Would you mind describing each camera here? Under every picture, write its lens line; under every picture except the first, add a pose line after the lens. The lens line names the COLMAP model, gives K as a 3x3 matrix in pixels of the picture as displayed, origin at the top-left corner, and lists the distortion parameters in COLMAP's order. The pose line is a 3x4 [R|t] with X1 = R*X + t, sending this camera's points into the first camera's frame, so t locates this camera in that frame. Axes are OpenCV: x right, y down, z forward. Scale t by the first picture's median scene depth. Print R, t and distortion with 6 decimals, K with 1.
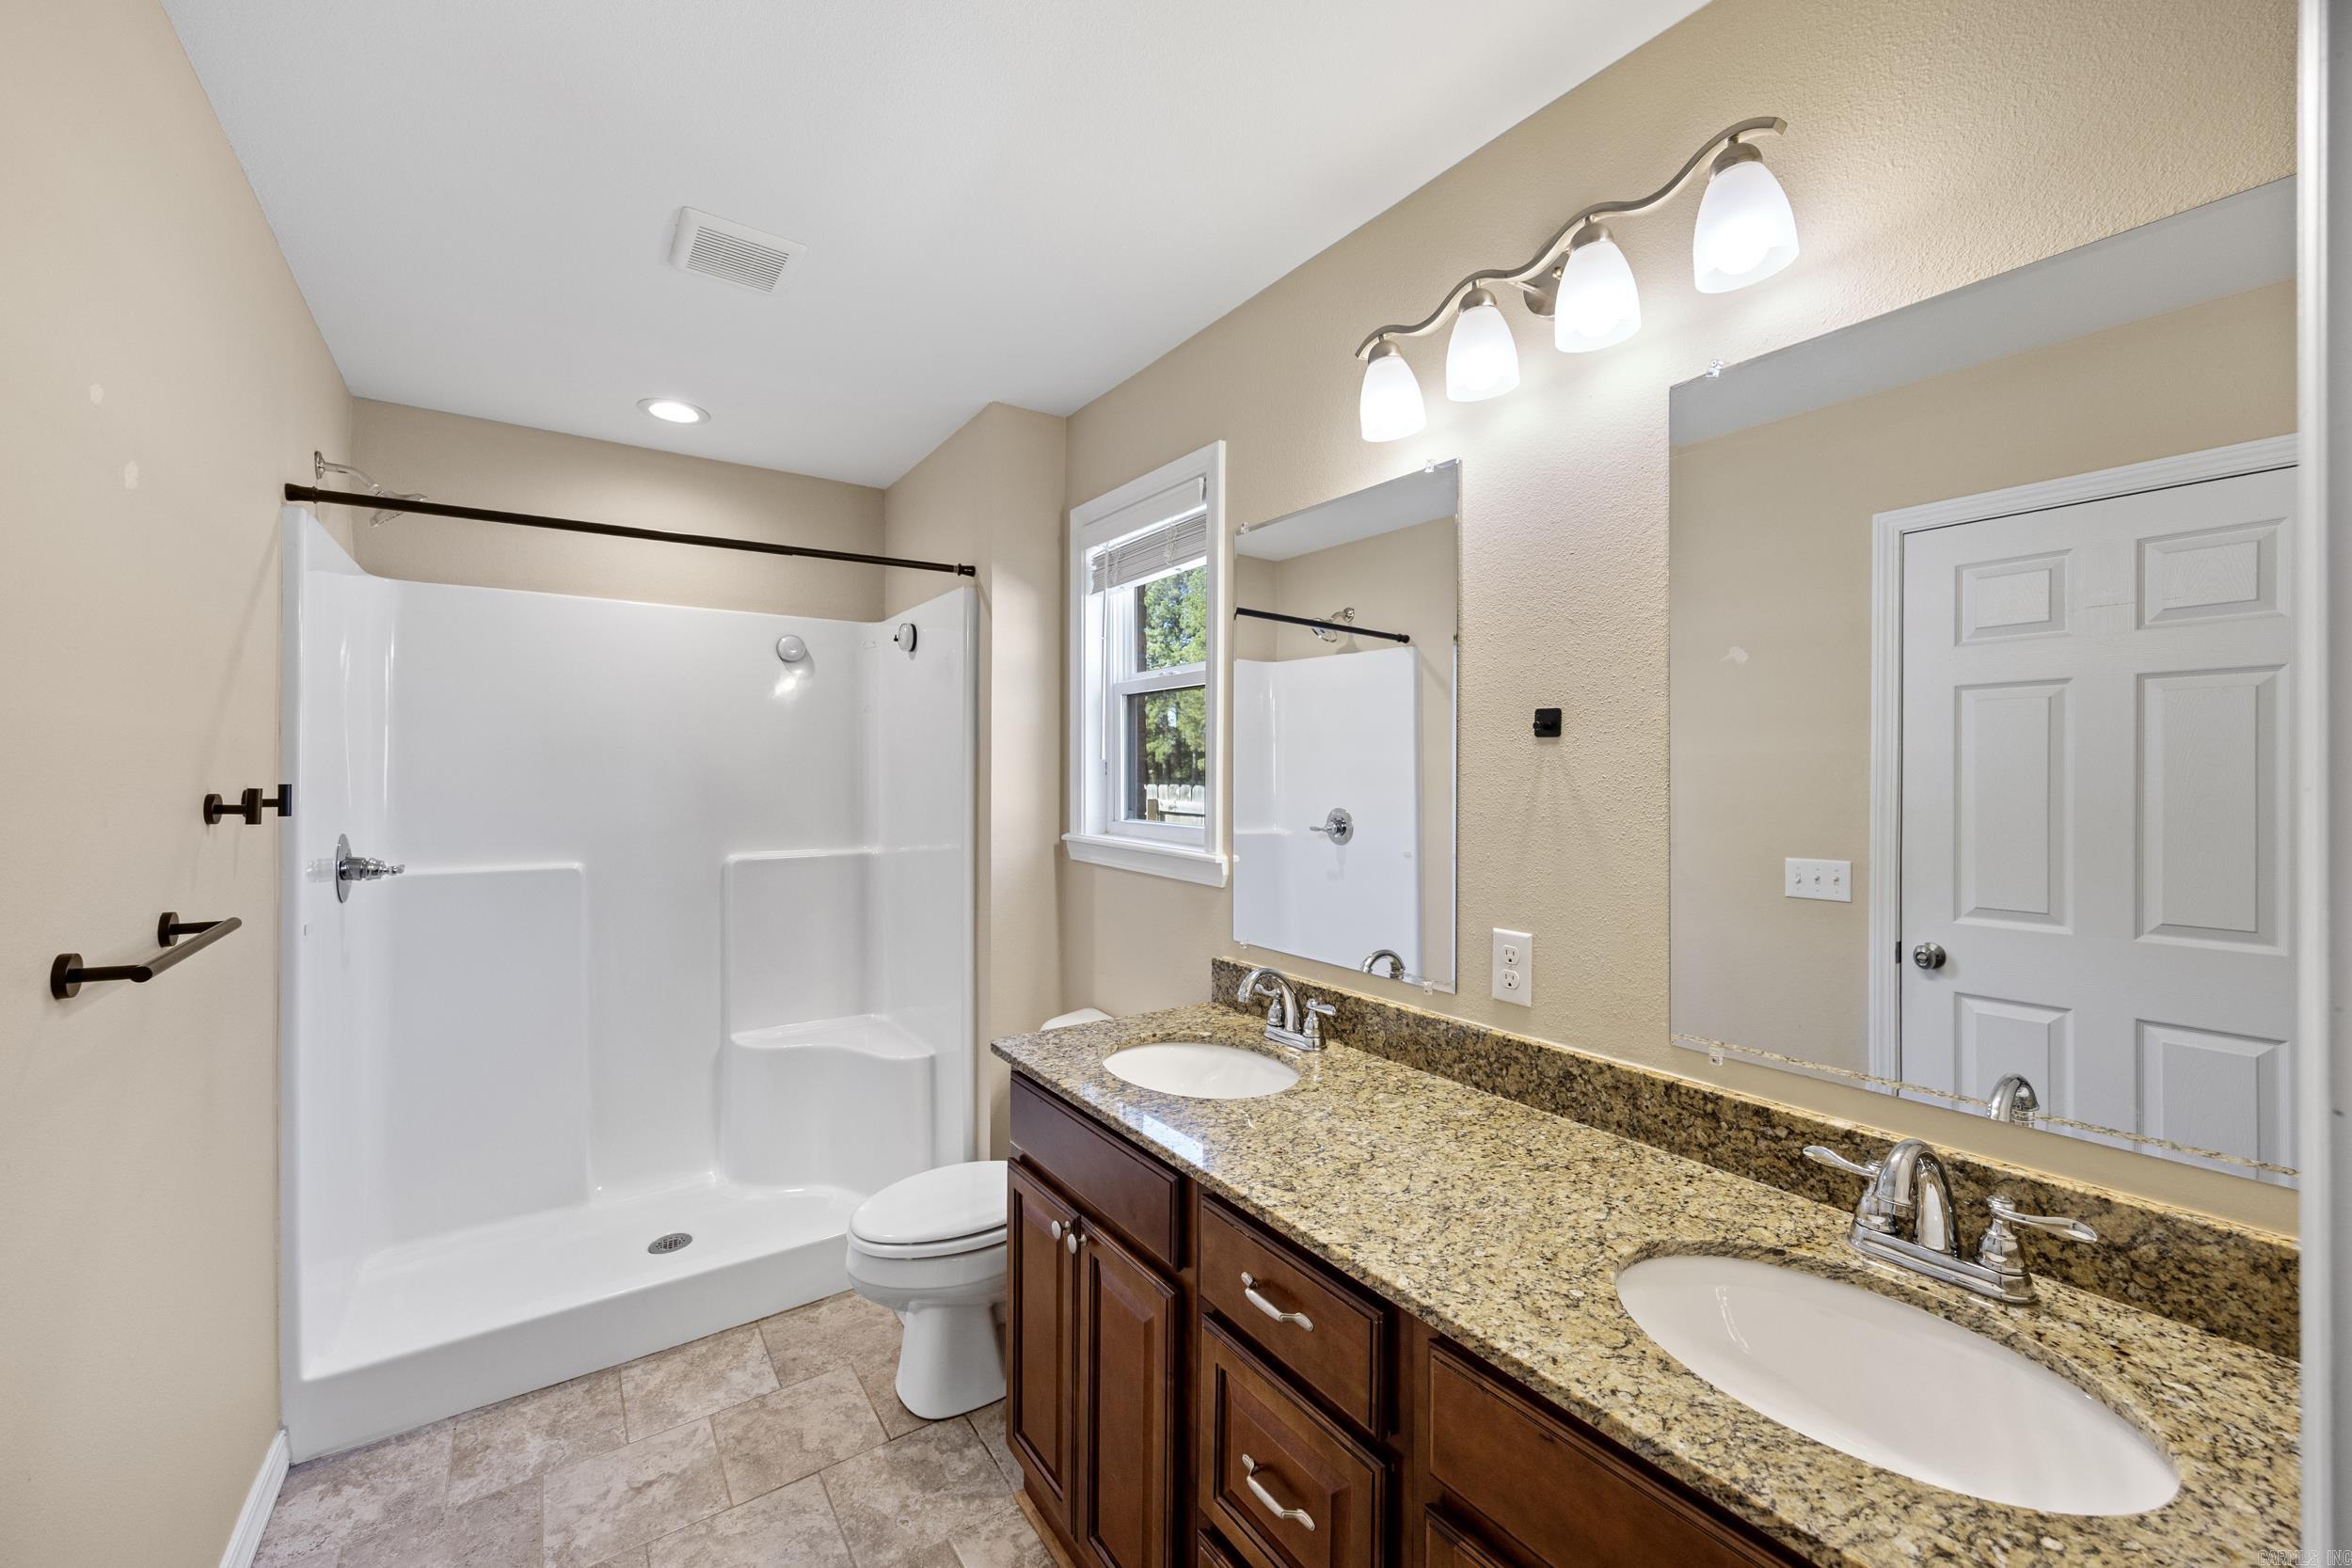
lens RADIAL K [[915.2, 0, 1147.5], [0, 915.2, 762.2], [0, 0, 1]] dist [0.000546, -0.000591]
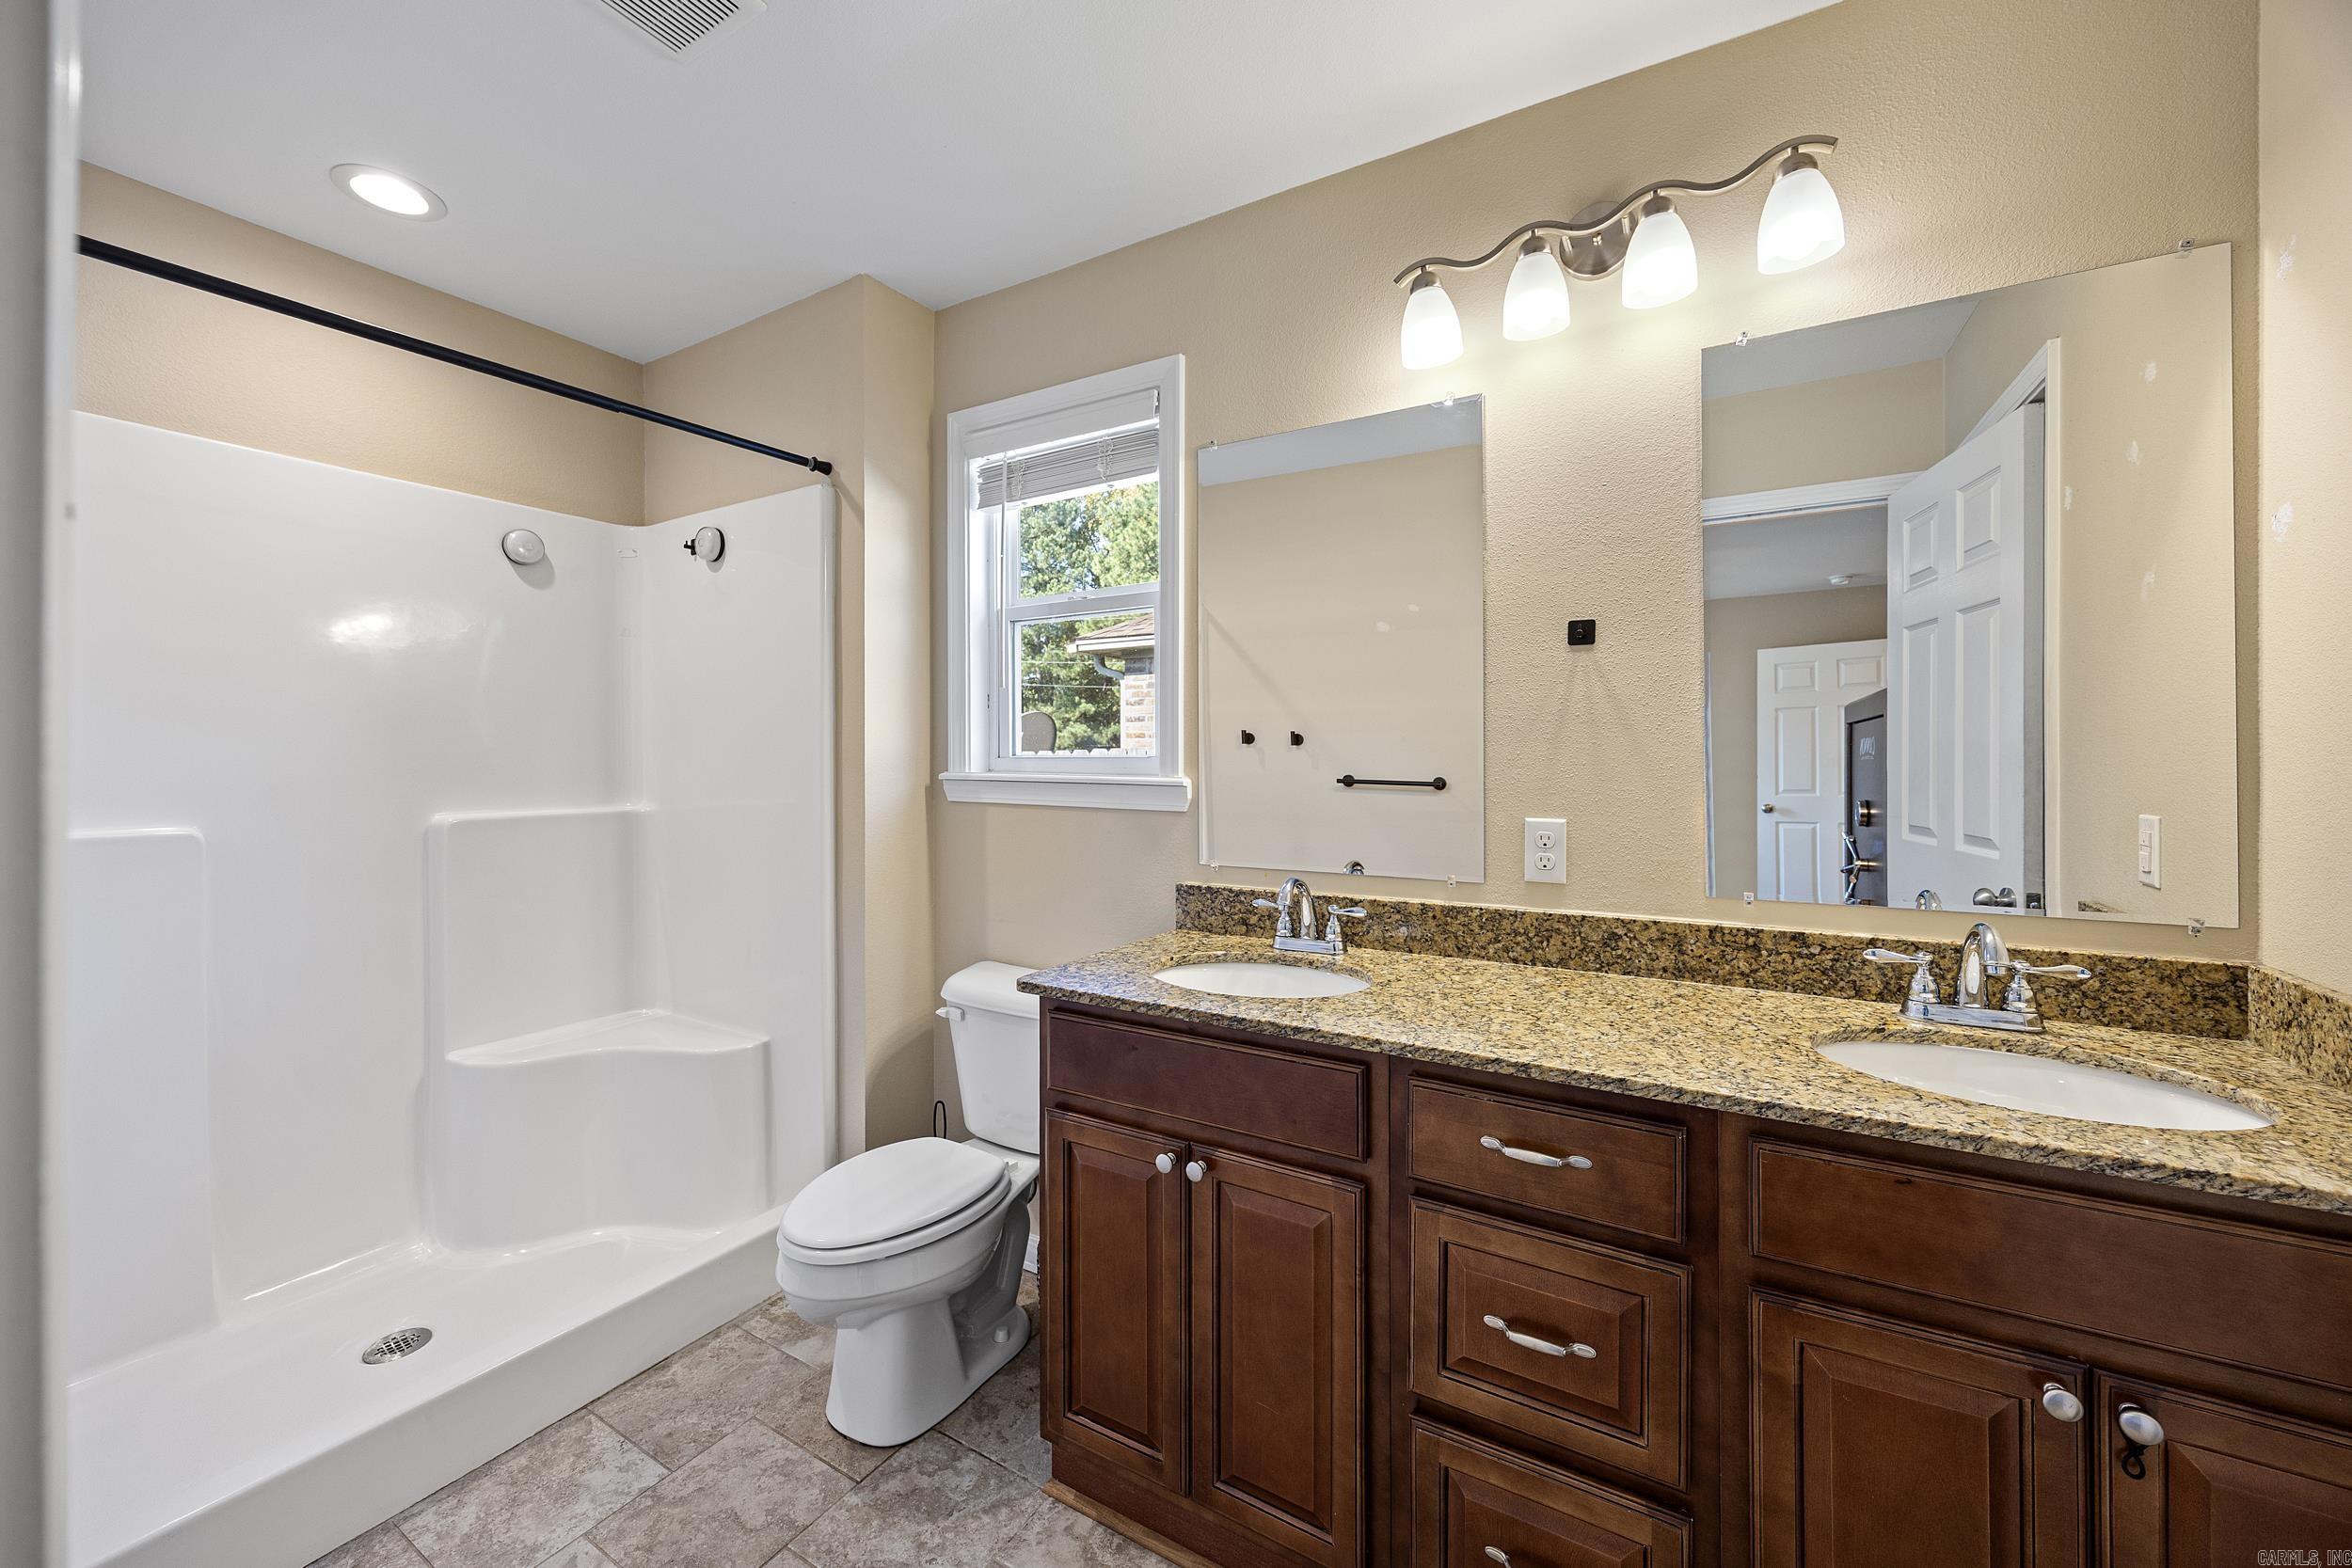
lens RADIAL K [[915.2, 0, 1150.3], [0, 915.2, 748.2], [0, 0, 1]] dist [0.000546, -0.000591]
pose [[0.910674, 0.002827, 0.413117, -0.471823], [-0.002193, 0.999996, -0.002007, 0.094661], [-0.413121, 0.000921, 0.910676, 0.166978]]
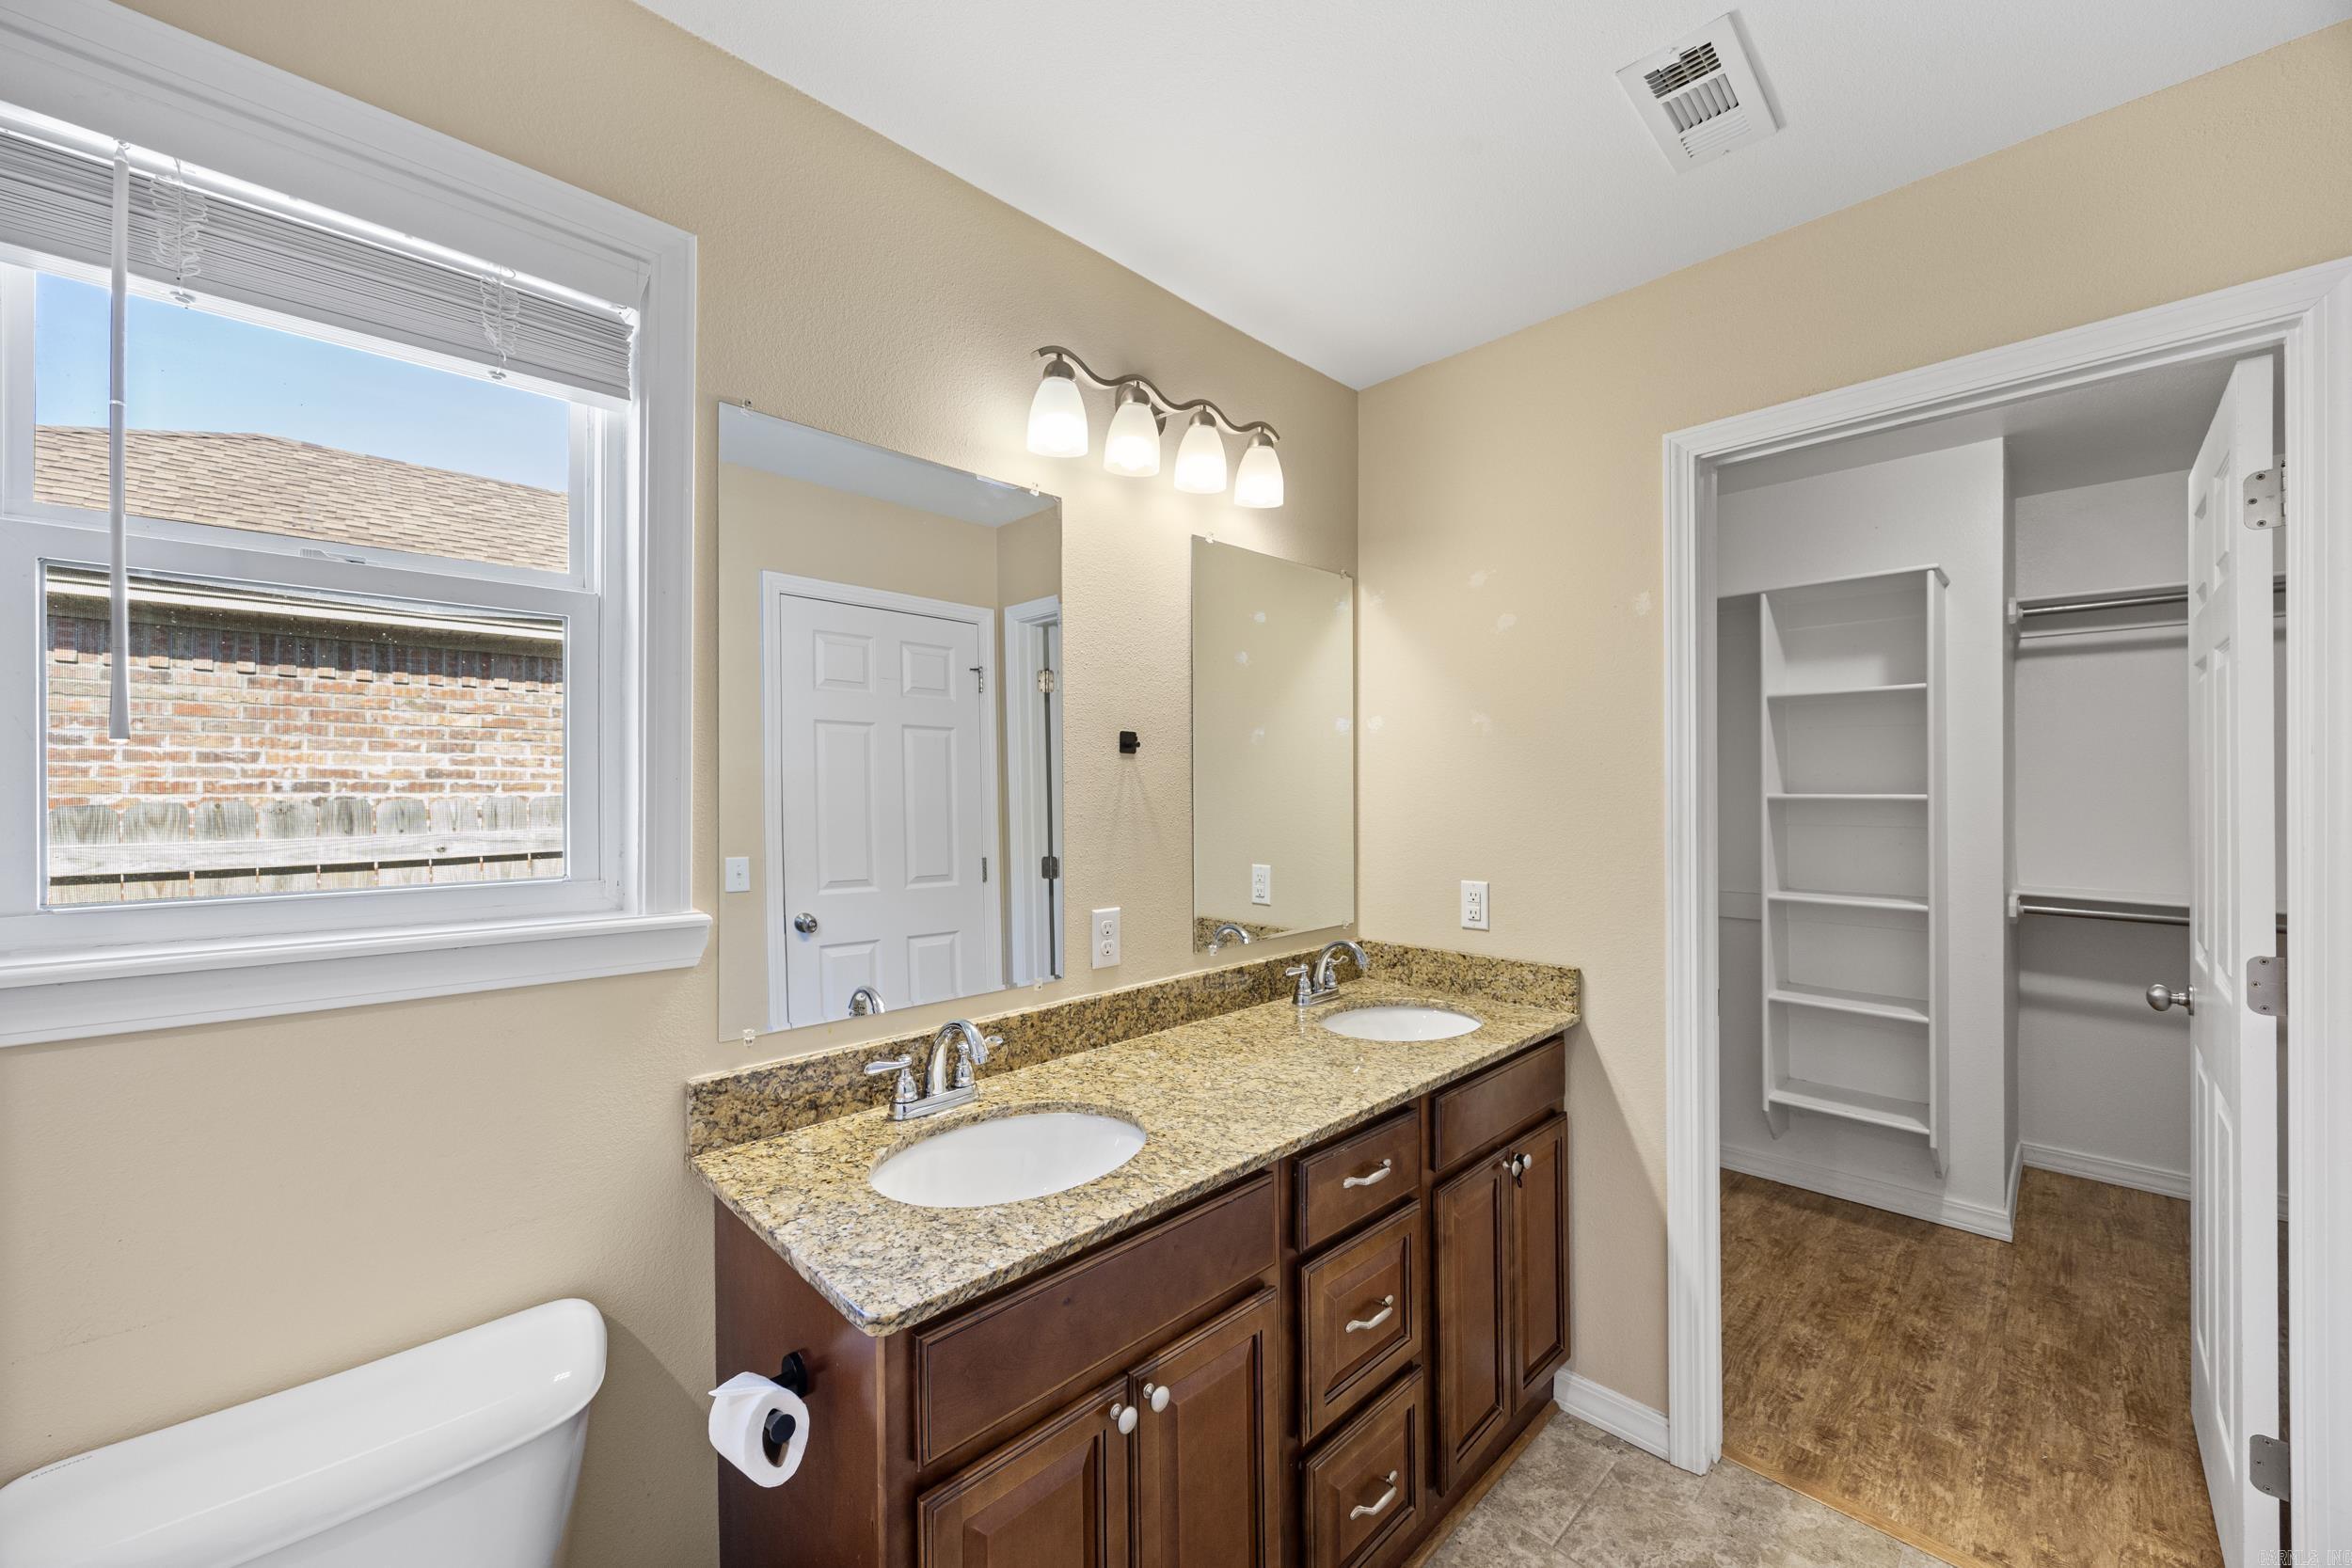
lens RADIAL K [[915.2, 0, 1194.0], [0, 915.2, 778.5], [0, 0, 1]] dist [0.000546, -0.000591]
pose [[-0.196584, 0.008564, 0.980450, -0.780154], [-0.008508, 0.999909, -0.010440, 0.019449], [-0.980450, -0.010394, -0.196493, 1.052439]]
